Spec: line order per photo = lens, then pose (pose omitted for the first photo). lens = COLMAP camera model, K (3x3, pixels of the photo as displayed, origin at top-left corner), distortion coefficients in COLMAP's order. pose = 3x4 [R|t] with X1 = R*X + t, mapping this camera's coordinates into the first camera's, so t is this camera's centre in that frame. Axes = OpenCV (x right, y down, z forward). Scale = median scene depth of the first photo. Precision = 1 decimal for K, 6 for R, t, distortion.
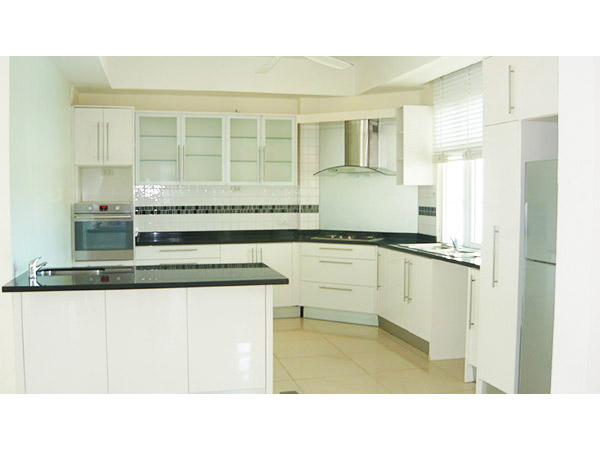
lens RADIAL K [[633.7, 0, 296.6], [0, 633.7, 222.5], [0, 0, 1]] dist [0.001423, 0.000000]
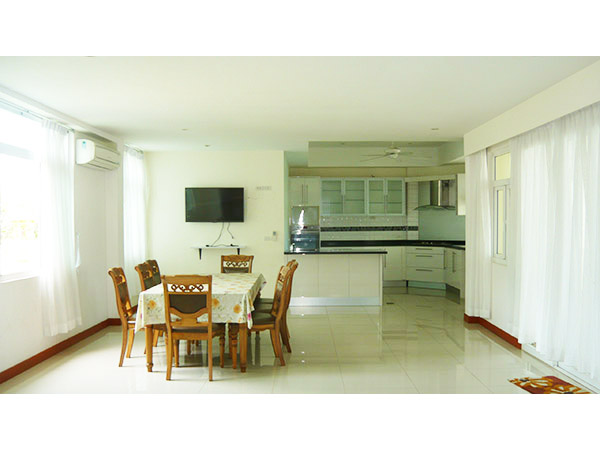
lens RADIAL K [[633.7, 0, 299.1], [0, 633.7, 223.3], [0, 0, 1]] dist [0.001423, 0.000000]
pose [[0.972009, -0.003376, -0.234918, 0.135338], [-0.007001, 0.999036, -0.043326, 0.046493], [0.234838, 0.043758, 0.971049, -0.874349]]
